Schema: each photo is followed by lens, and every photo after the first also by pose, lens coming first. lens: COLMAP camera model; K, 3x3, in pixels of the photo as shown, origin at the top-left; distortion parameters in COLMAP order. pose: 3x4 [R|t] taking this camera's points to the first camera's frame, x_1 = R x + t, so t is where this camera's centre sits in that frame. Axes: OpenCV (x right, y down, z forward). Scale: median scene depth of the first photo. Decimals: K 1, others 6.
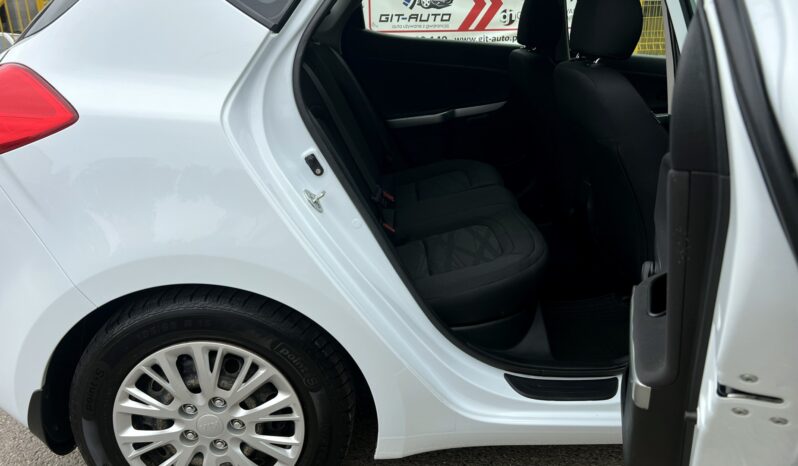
lens RADIAL K [[629.5, 0, 390.8], [0, 629.5, 233.6], [0, 0, 1]] dist [0.053414, -0.067200]
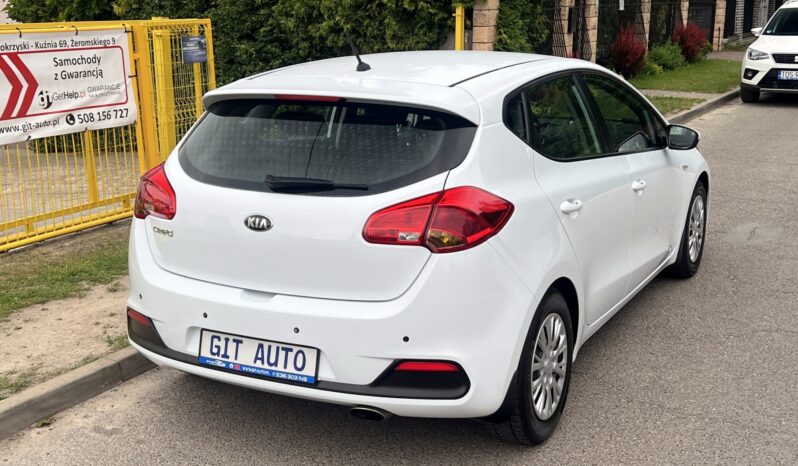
lens RADIAL K [[1000.4, 0, 403.7], [0, 1000.4, 228.2], [0, 0, 1]] dist [0.082892, 0.000000]
pose [[0.471499, -0.185791, 0.862073, -0.803054], [0.302396, 0.952349, 0.039856, -0.084513], [-0.828399, 0.241895, 0.505214, -0.050476]]
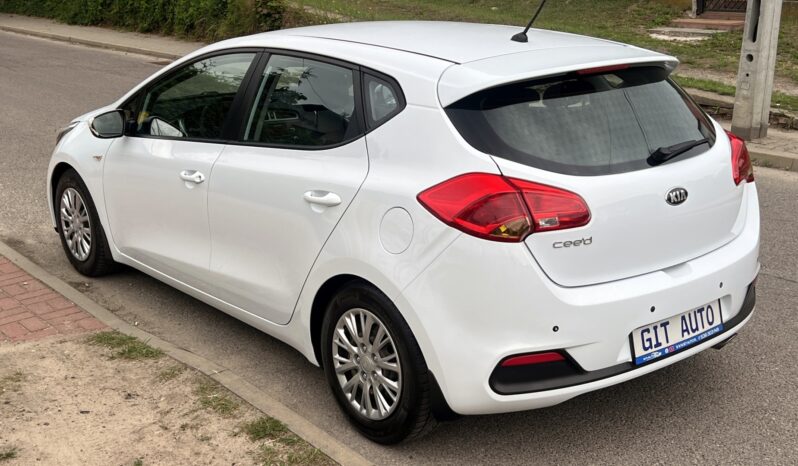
lens RADIAL K [[1000.4, 0, 391.0], [0, 1000.4, 236.3], [0, 0, 1]] dist [0.082892, 0.000000]
pose [[-0.624121, -0.191567, 0.757479, -0.644407], [0.284021, 0.847530, 0.448358, -0.447736], [-0.727877, 0.494970, -0.474553, 0.911437]]
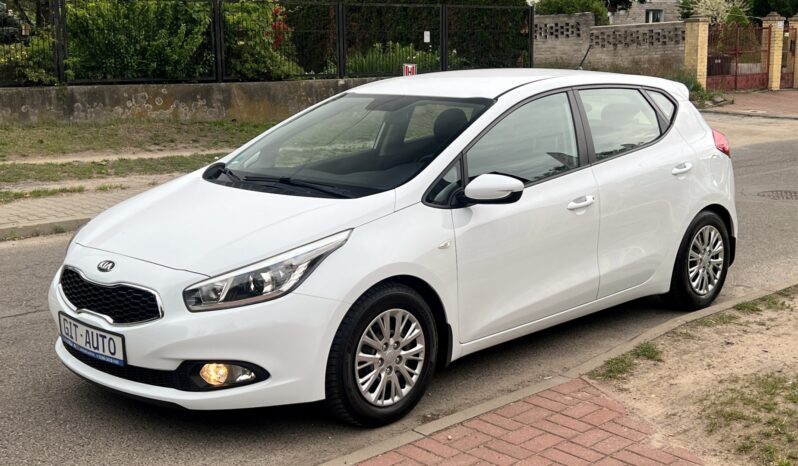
lens RADIAL K [[1033.3, 0, 393.0], [0, 1033.3, 232.6], [0, 0, 1]] dist [0.085638, 0.000000]
pose [[-0.712841, 0.150501, -0.684987, 1.053169], [-0.213955, 0.883475, 0.416767, -0.514211], [0.667893, 0.443645, -0.597577, 1.107334]]
